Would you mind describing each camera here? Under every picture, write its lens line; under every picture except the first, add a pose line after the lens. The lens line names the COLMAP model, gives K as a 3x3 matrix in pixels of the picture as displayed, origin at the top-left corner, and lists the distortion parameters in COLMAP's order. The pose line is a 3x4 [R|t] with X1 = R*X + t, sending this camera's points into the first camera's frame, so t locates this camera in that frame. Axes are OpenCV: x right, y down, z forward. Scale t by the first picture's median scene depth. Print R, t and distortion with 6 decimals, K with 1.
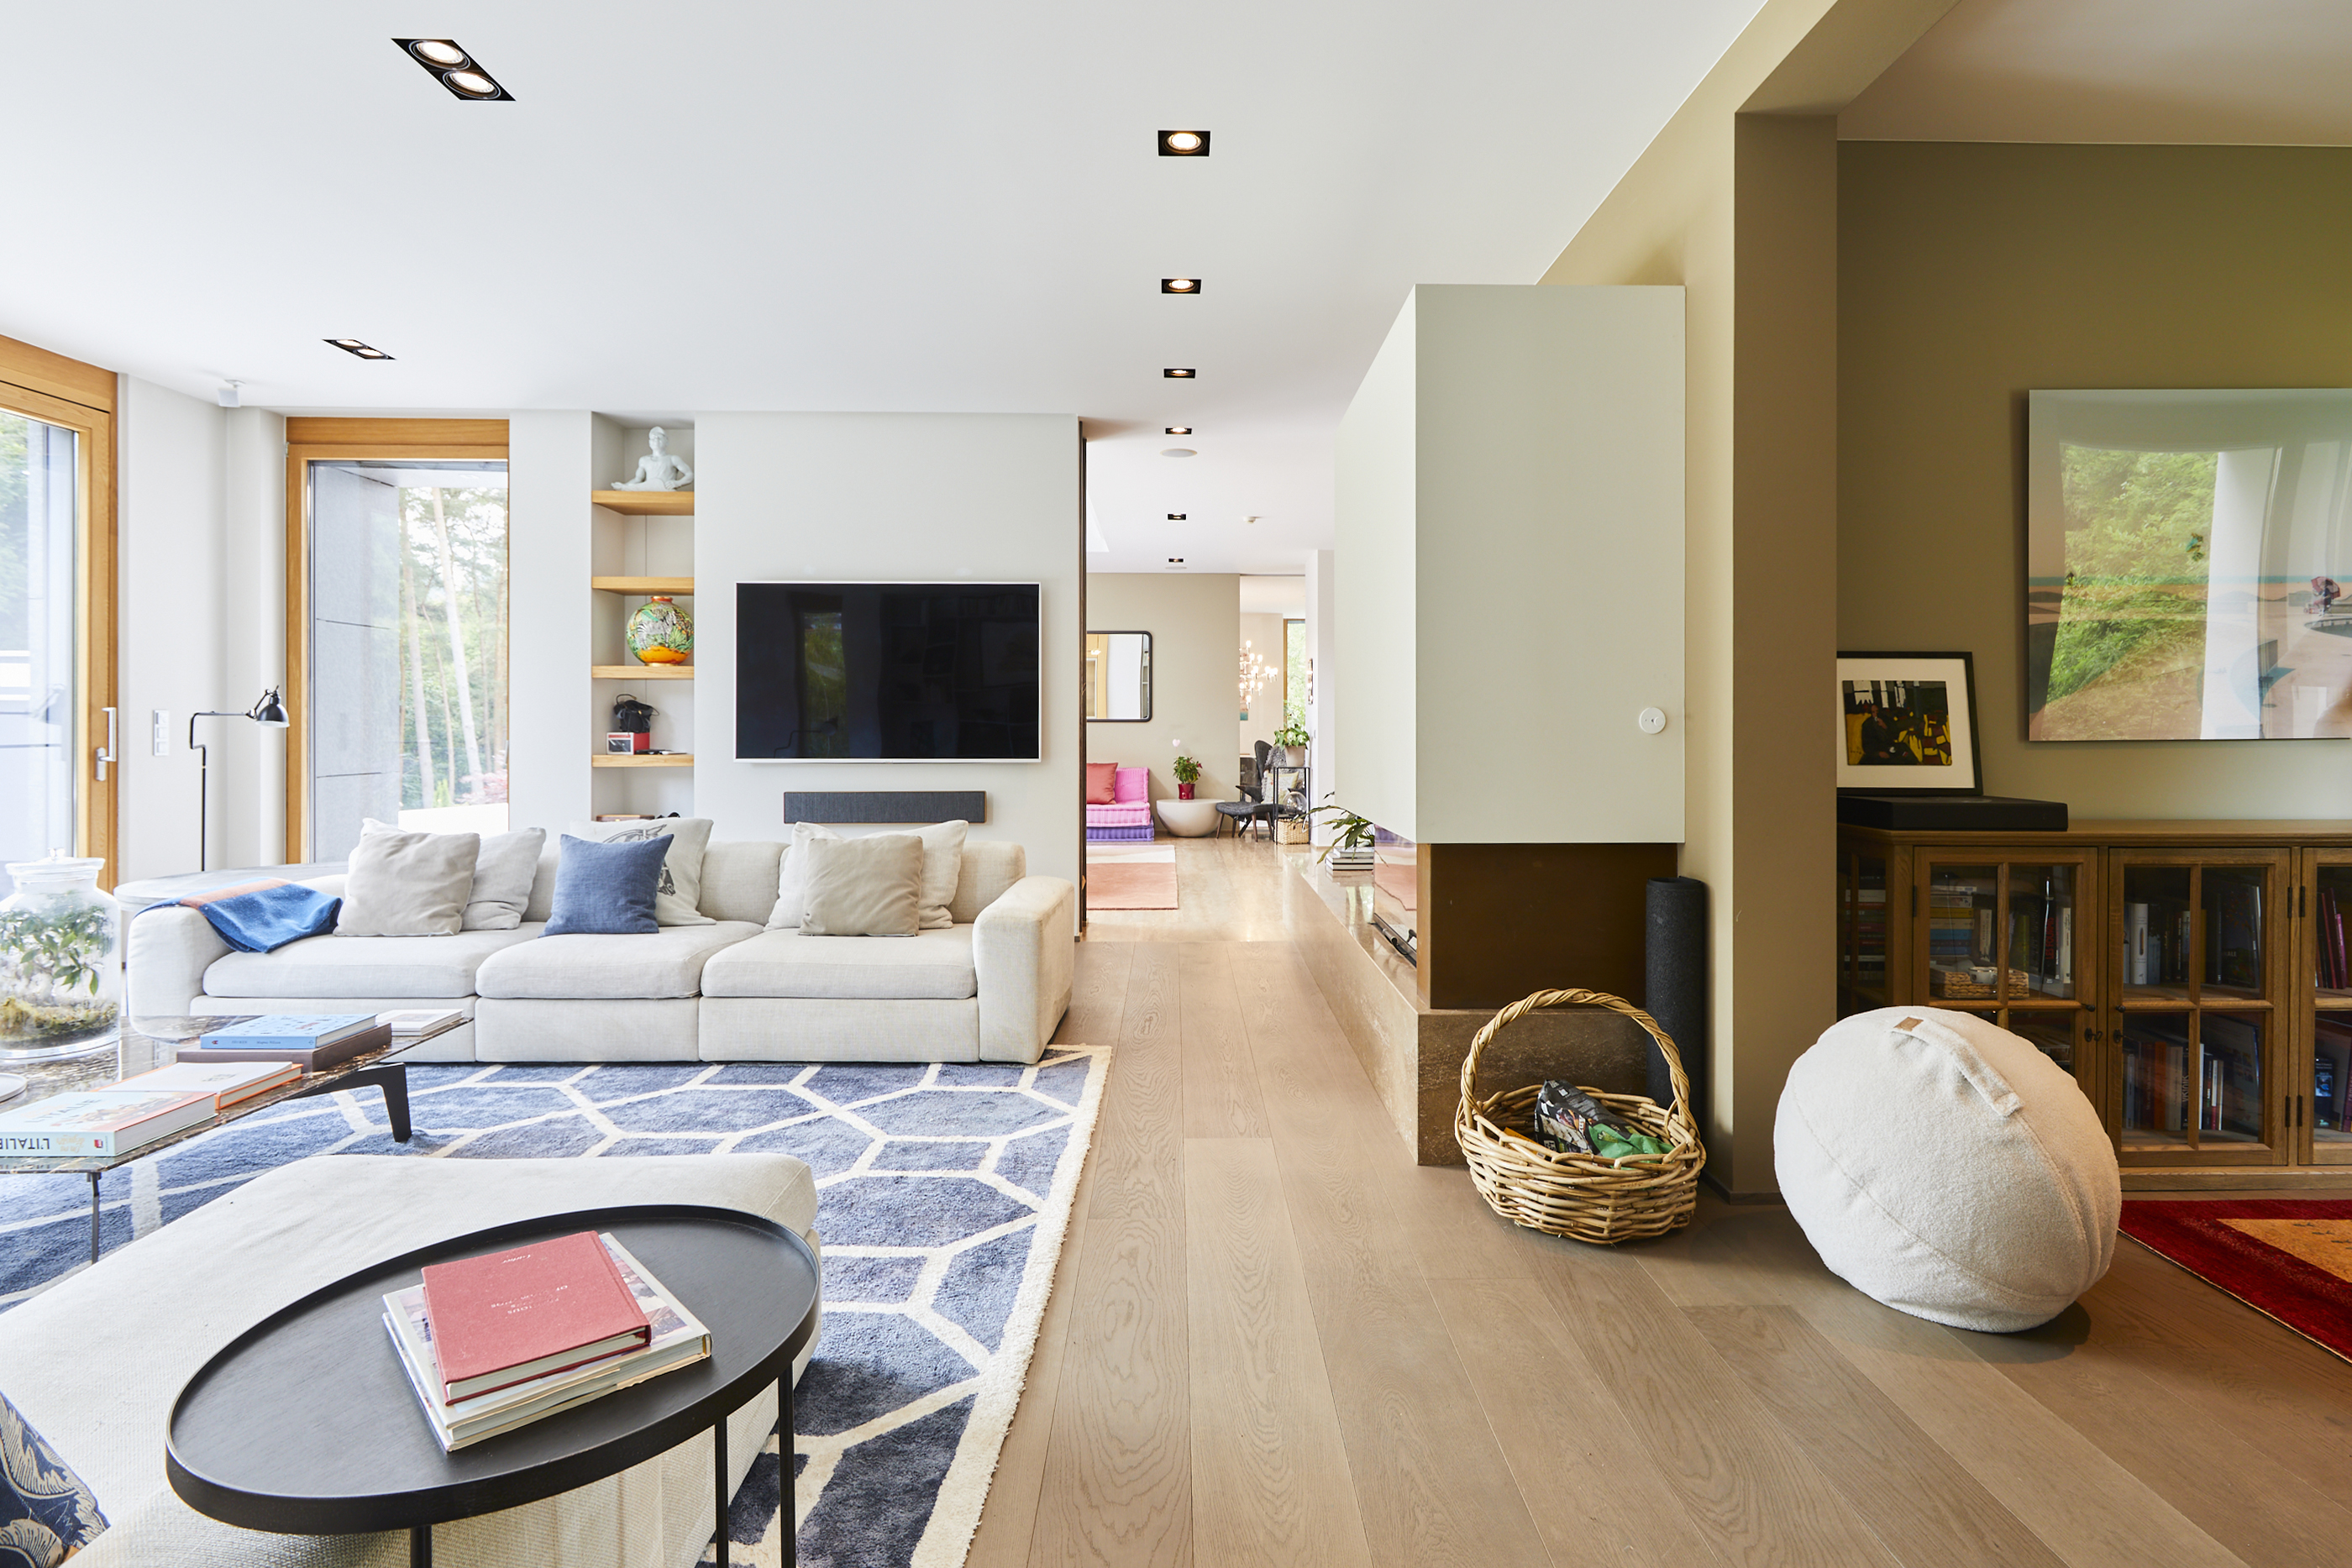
lens RADIAL K [[1236.8, 0, 1179.8], [0, 1236.8, 737.5], [0, 0, 1]] dist [-0.000282, 0.004299]
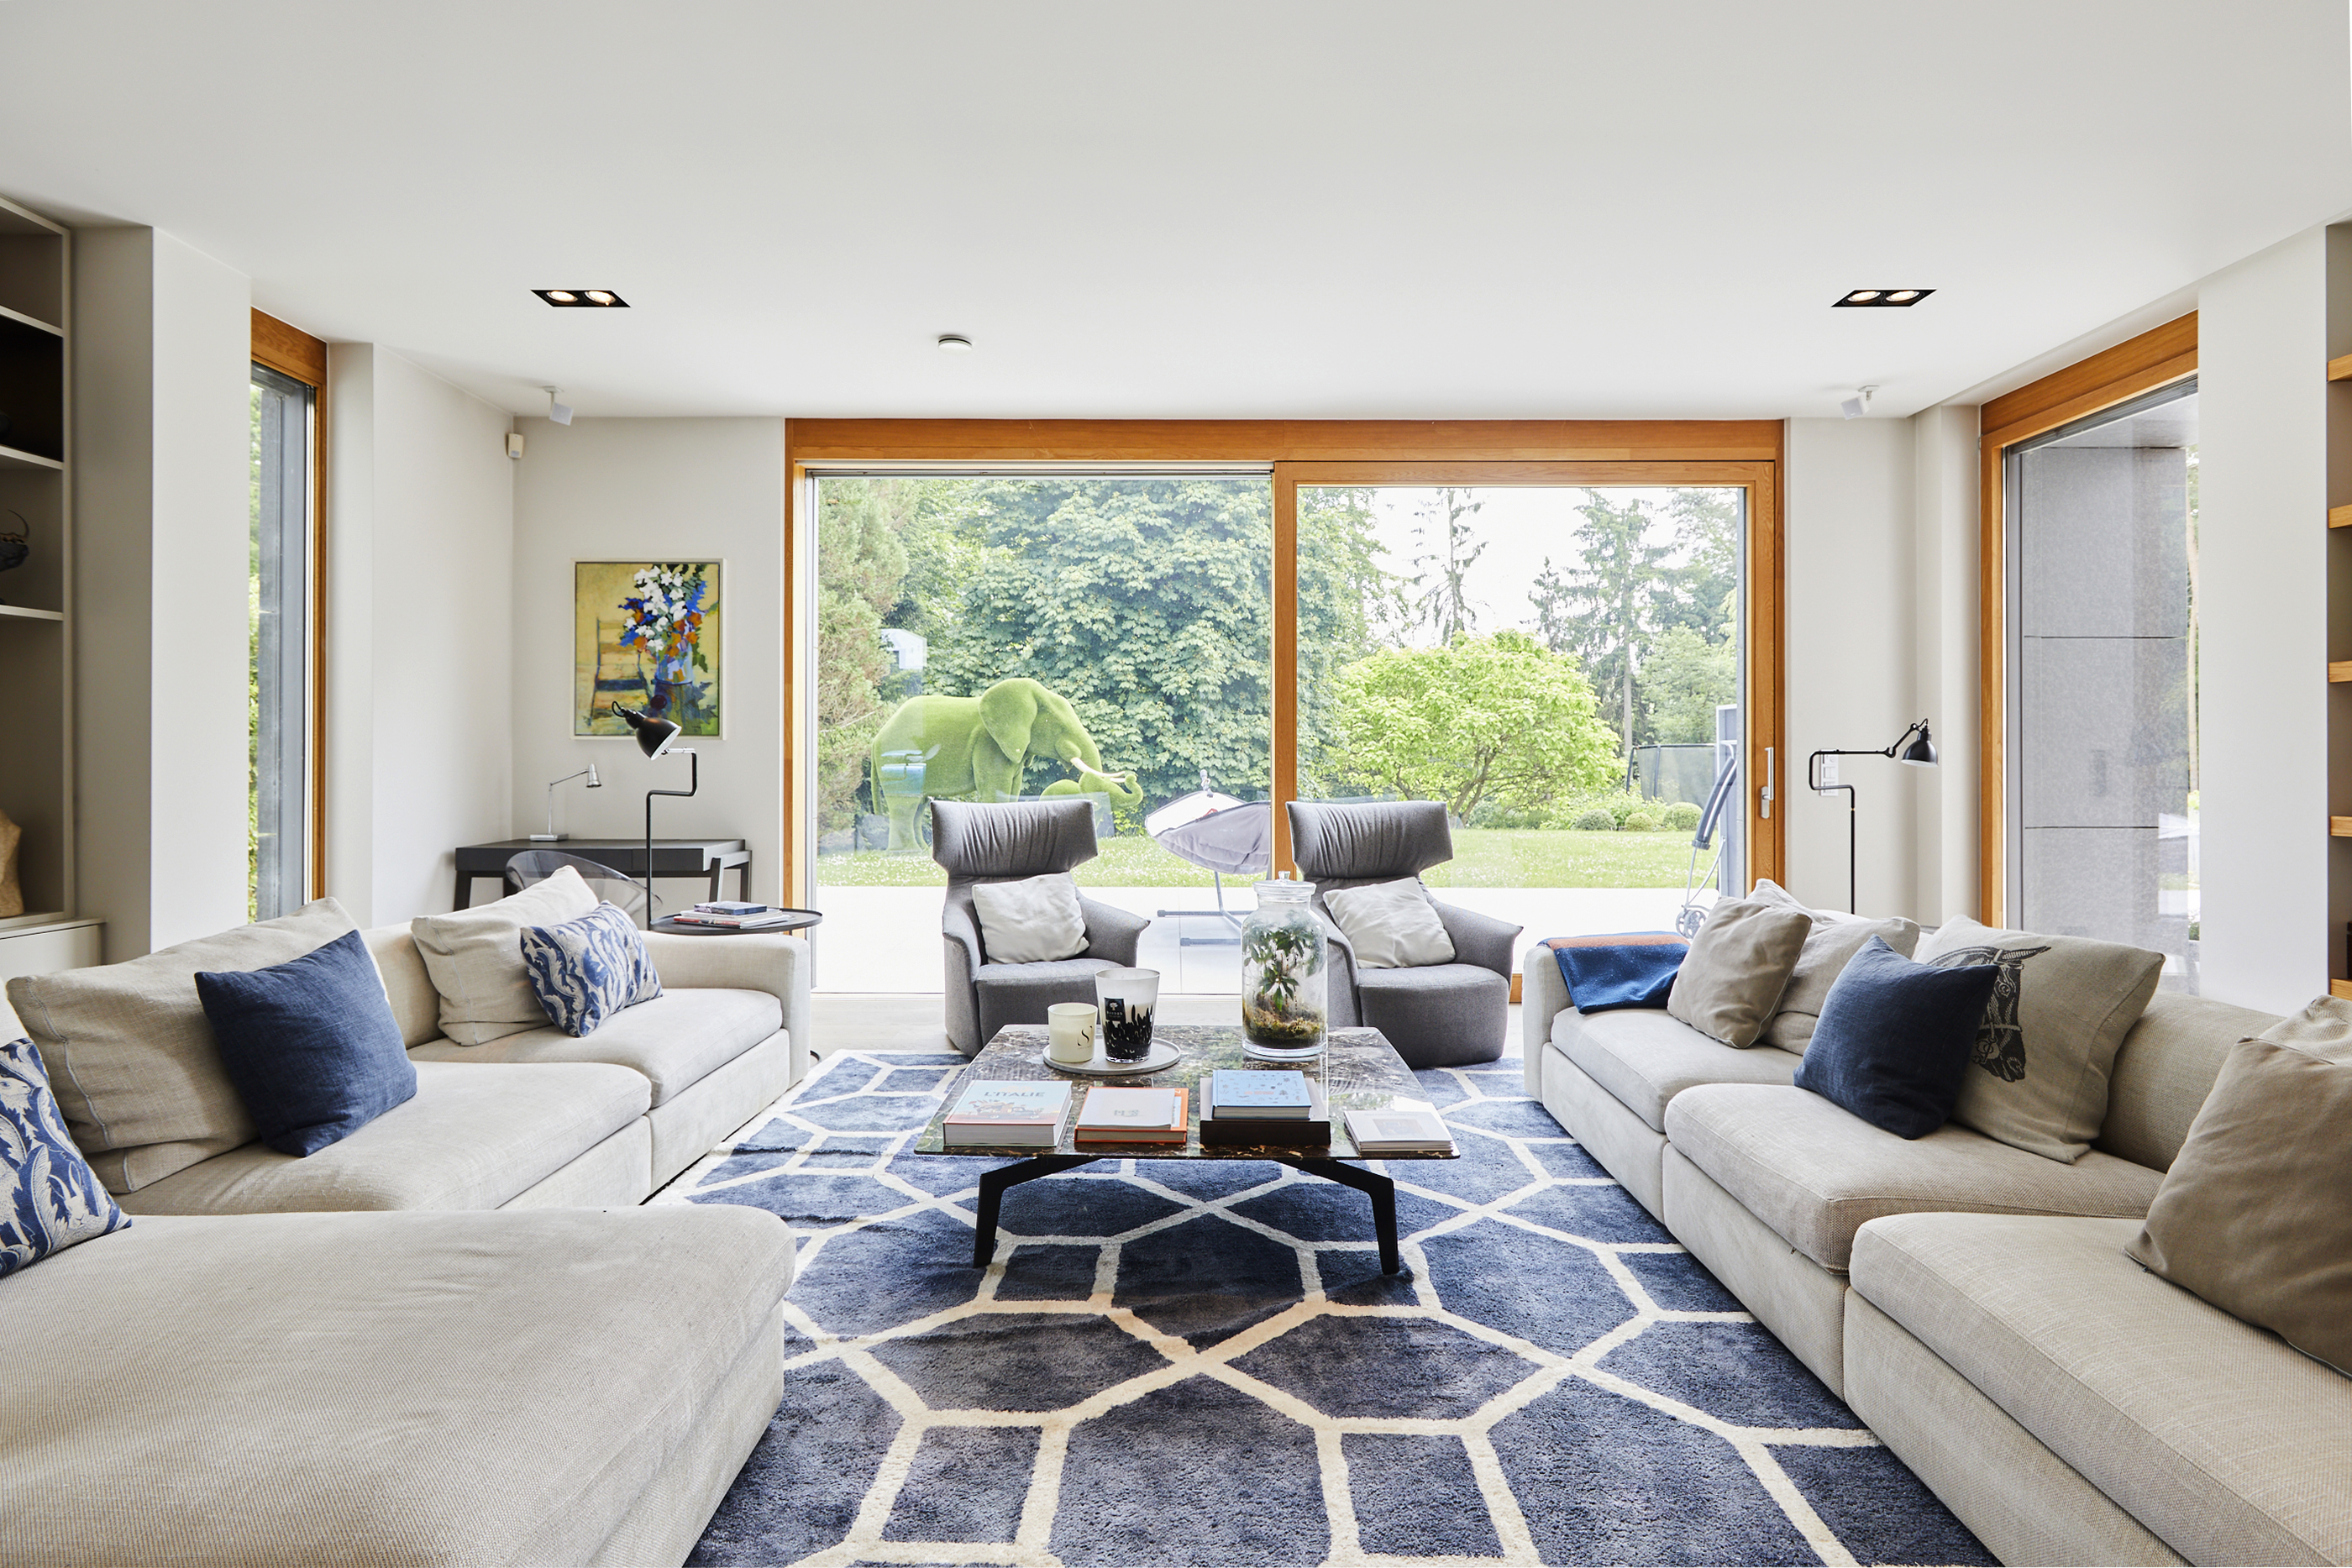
lens RADIAL K [[1149.6, 0, 1187.7], [0, 1149.6, 763.6], [0, 0, 1]] dist [0.004552, 0.000797]
pose [[-0.027478, -0.000408, -0.999622, 0.094926], [-0.011051, 0.999939, -0.000105, -0.005789], [0.999561, 0.011044, -0.027481, 0.591945]]
